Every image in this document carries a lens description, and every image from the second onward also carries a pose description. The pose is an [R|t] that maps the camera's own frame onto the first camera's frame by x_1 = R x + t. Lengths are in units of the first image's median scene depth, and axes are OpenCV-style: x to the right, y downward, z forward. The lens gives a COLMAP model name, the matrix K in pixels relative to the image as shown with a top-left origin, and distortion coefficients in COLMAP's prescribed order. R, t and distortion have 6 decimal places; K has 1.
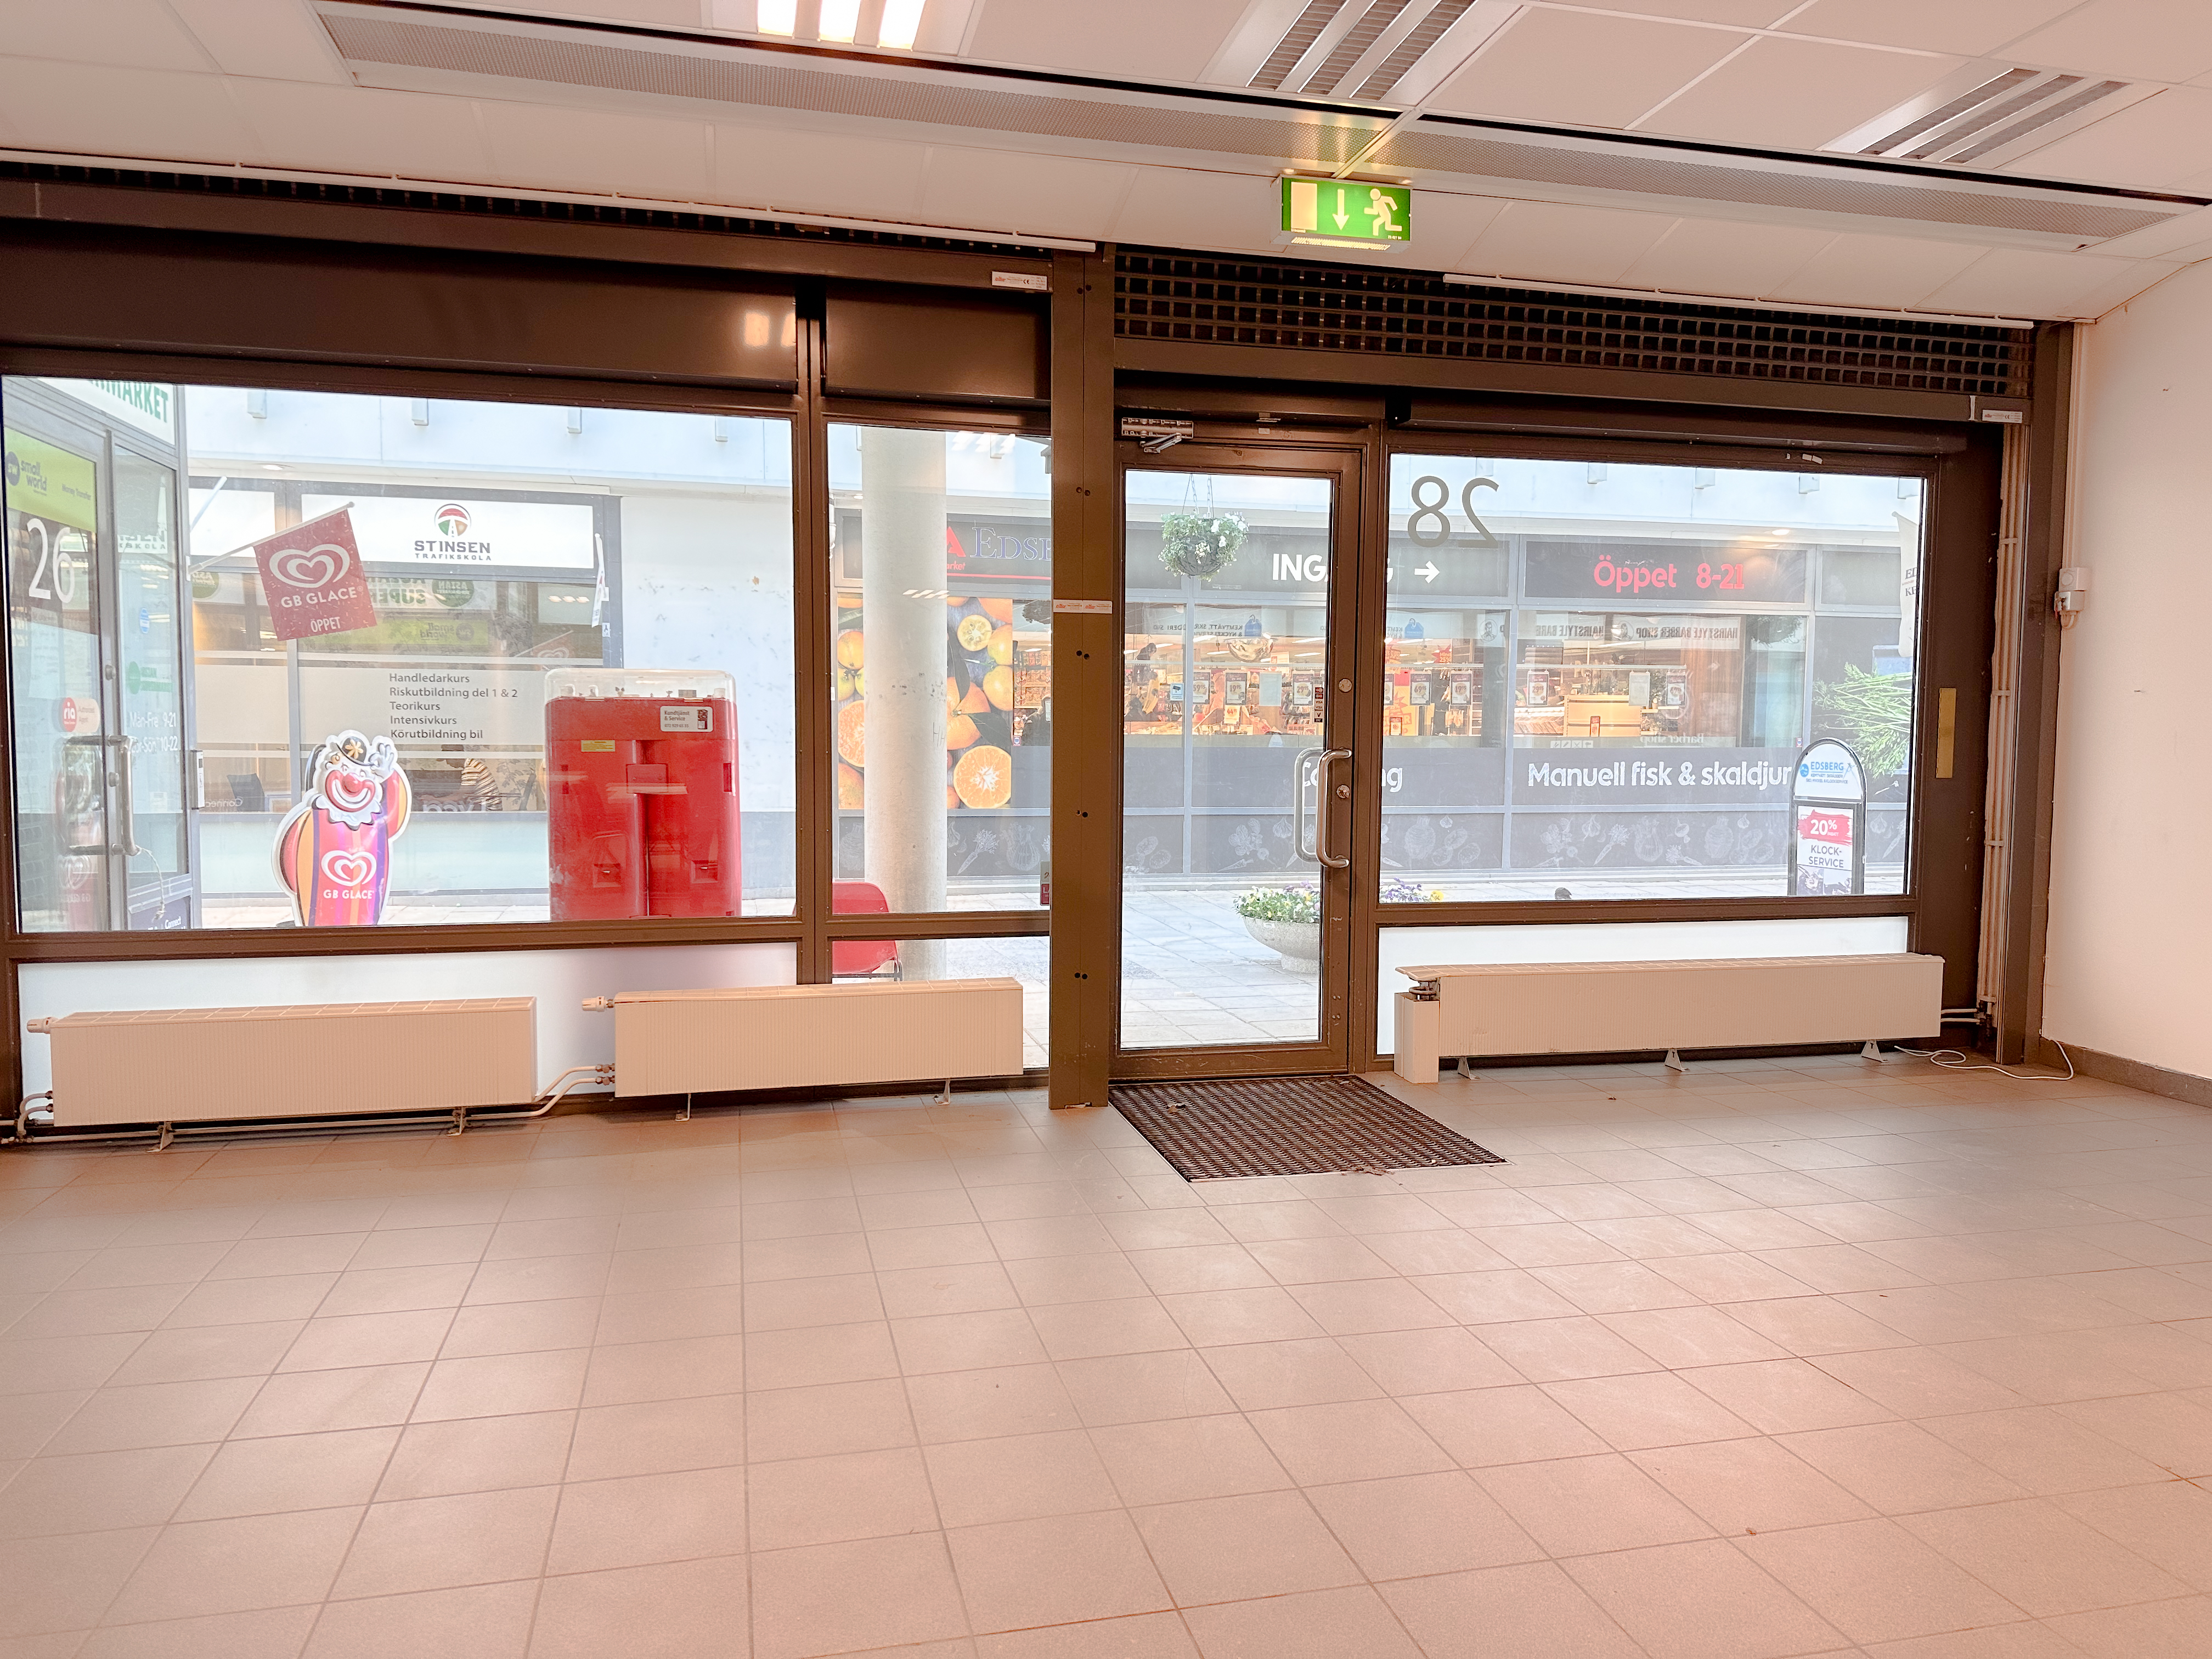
lens RADIAL K [[1541.8, 0, 1106.0], [0, 1541.8, 829.5], [0, 0, 1]] dist [0.124768, -0.206431]
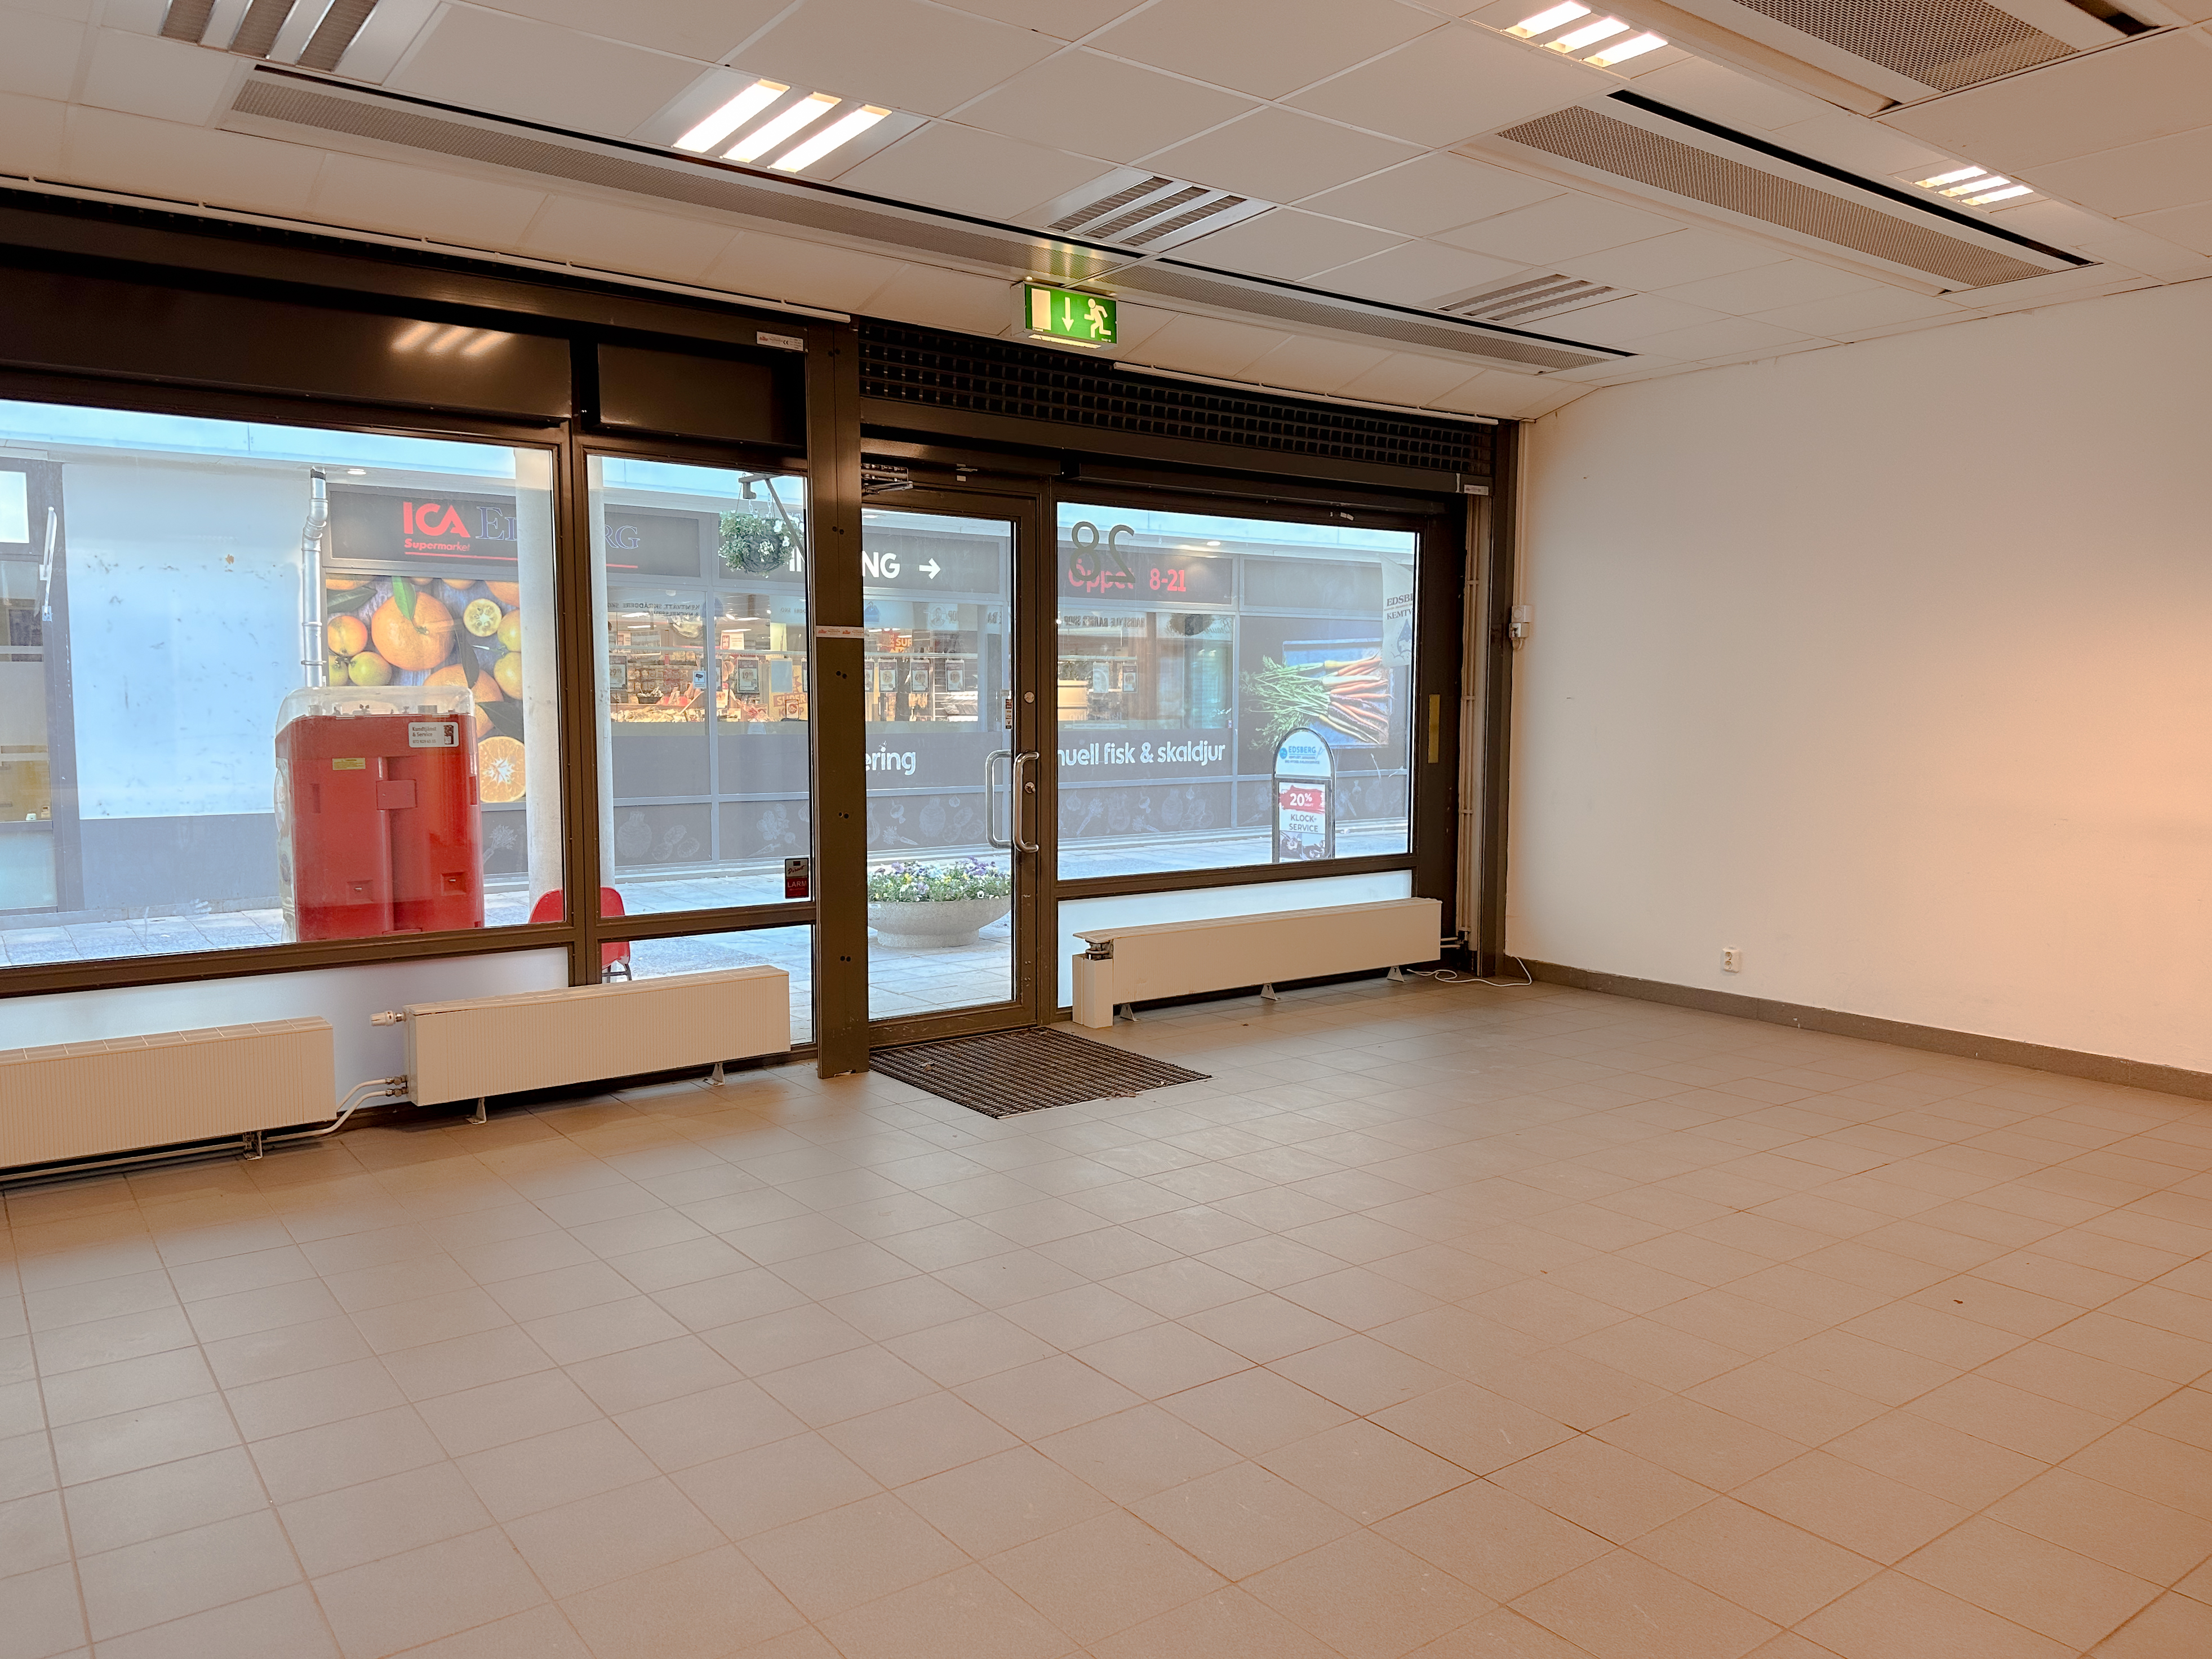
lens RADIAL K [[1575.5, 0, 1106.0], [0, 1575.5, 829.5], [0, 0, 1]] dist [0.138323, -0.220346]
pose [[0.922414, -0.037947, 0.384335, -0.253821], [0.031388, 0.999235, 0.023326, -0.018579], [-0.384926, -0.009452, 0.922899, -0.129805]]
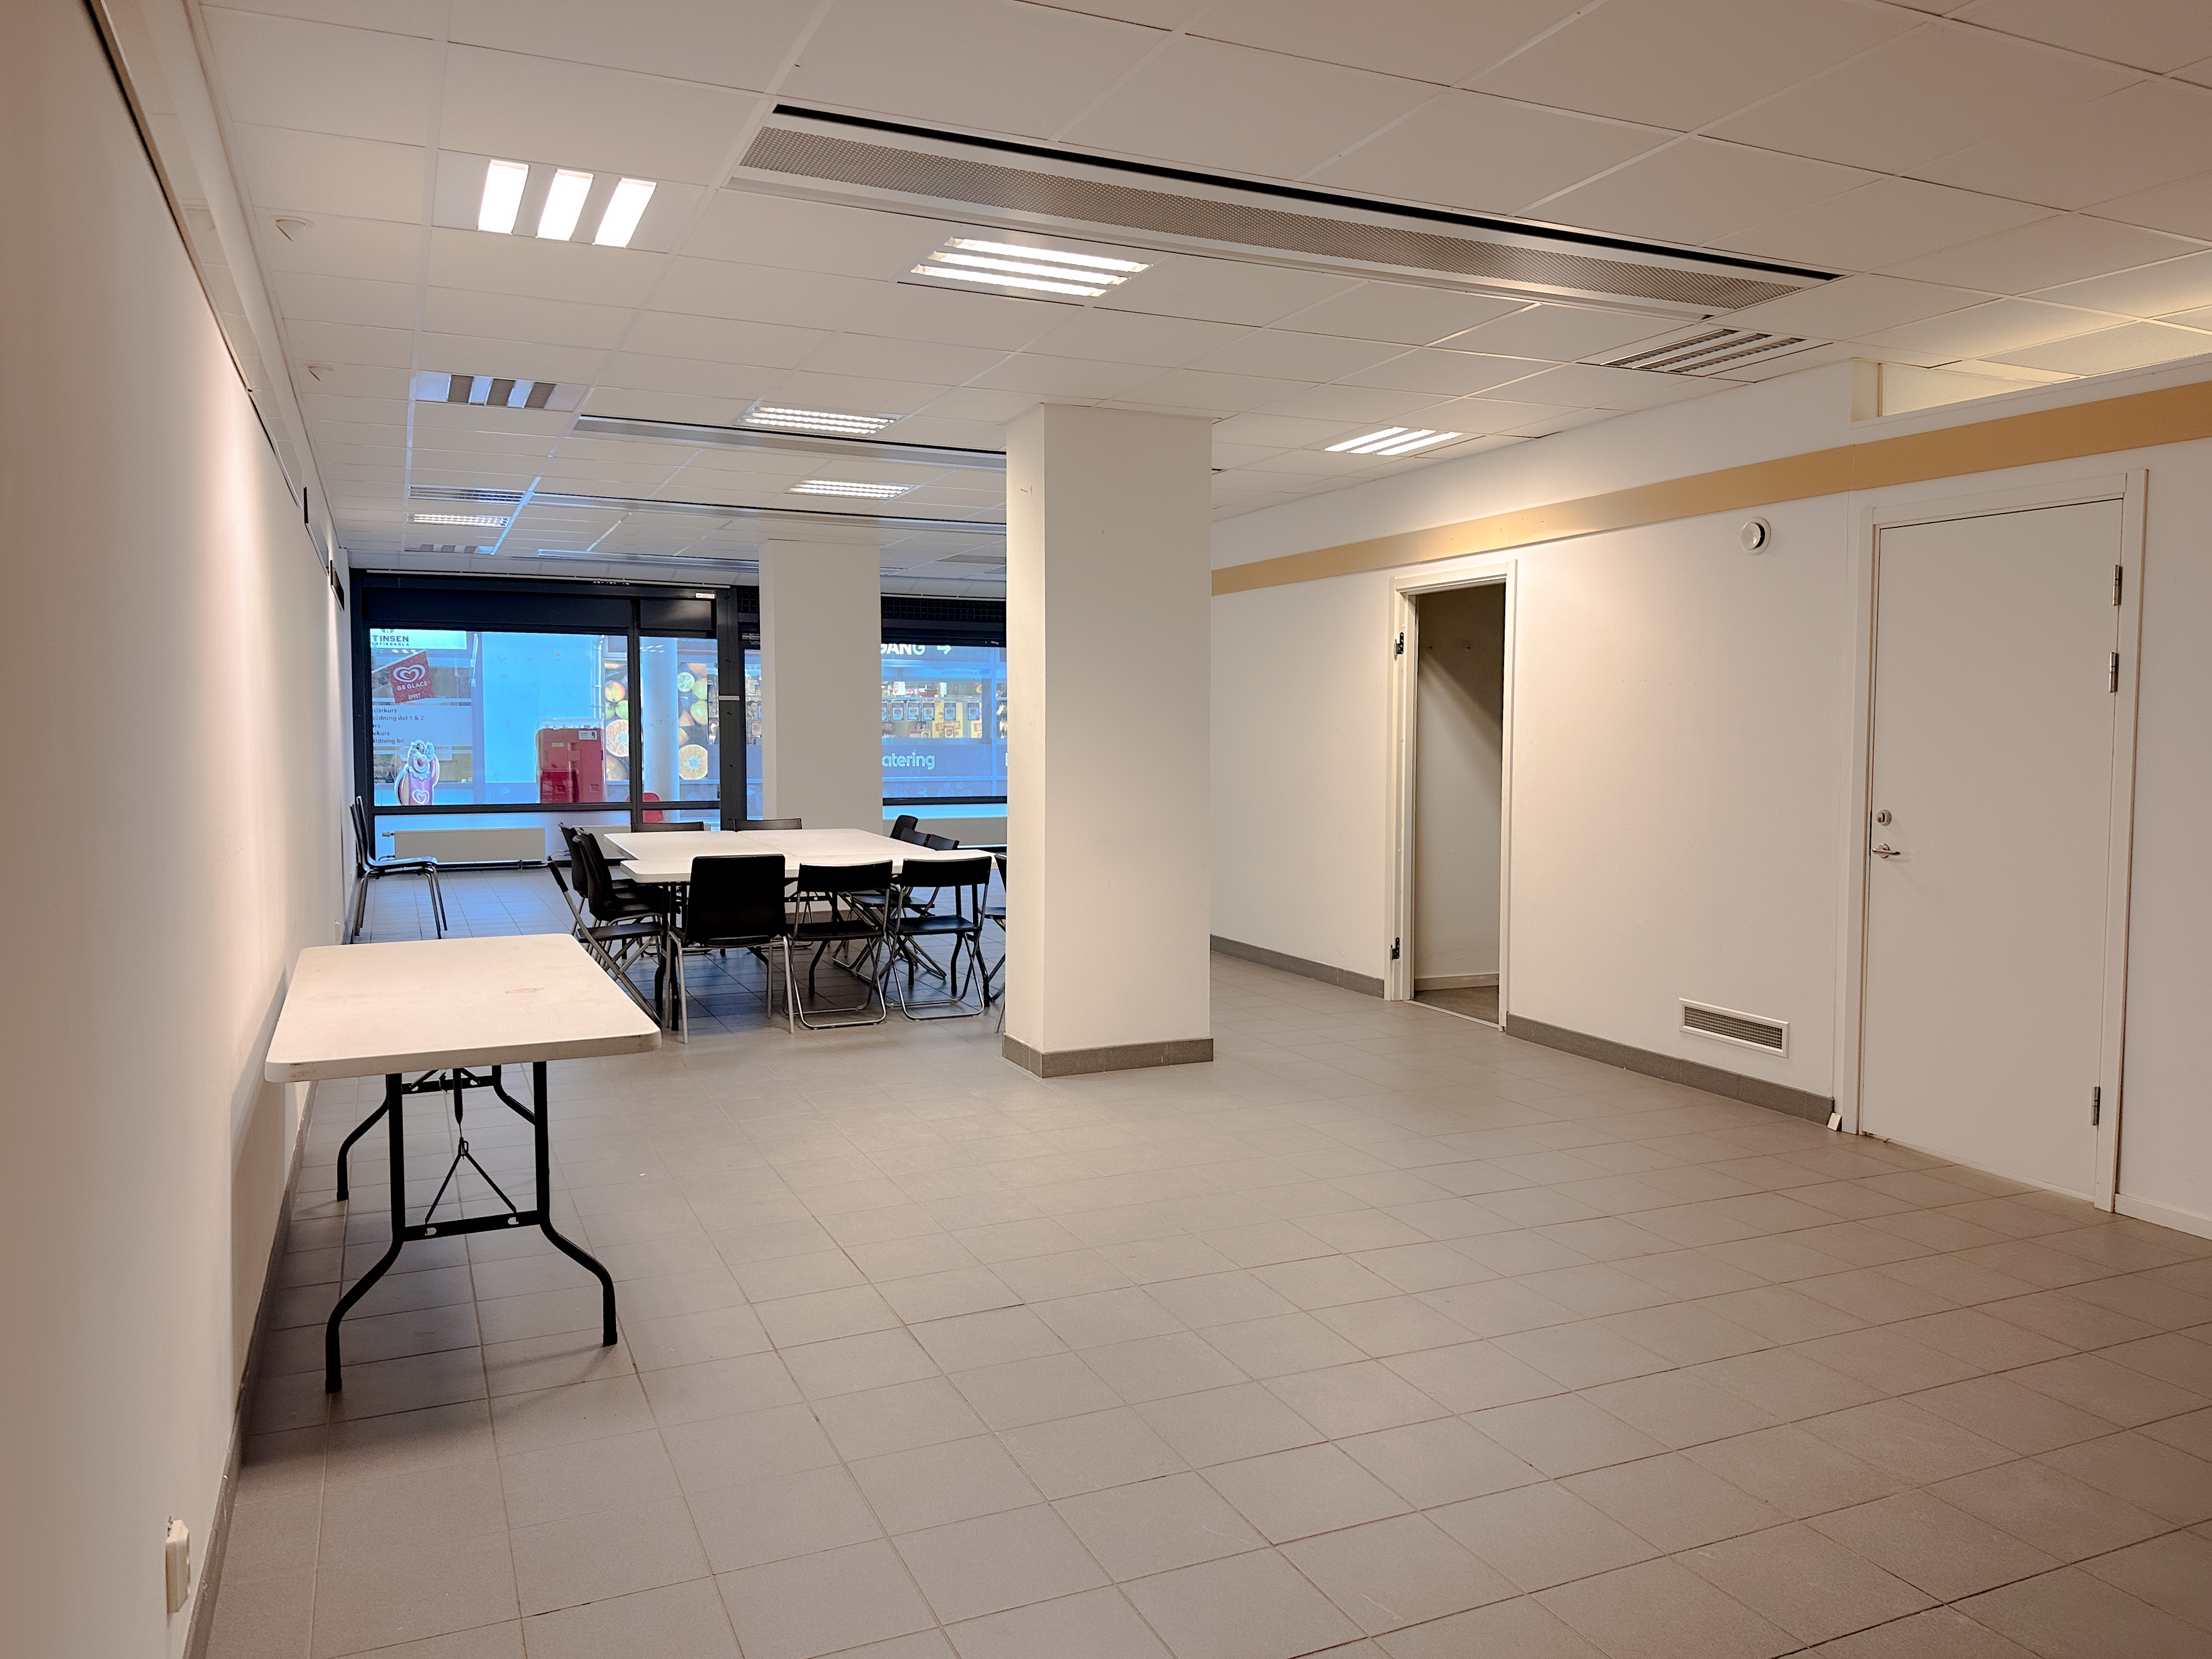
lens RADIAL K [[1541.8, 0, 1106.0], [0, 1541.8, 829.5], [0, 0, 1]] dist [0.124768, -0.206431]
pose [[0.982513, -0.017473, 0.185372, 0.127725], [0.017449, 0.999846, 0.001763, 0.109527], [-0.185374, 0.001502, 0.982667, -1.919086]]
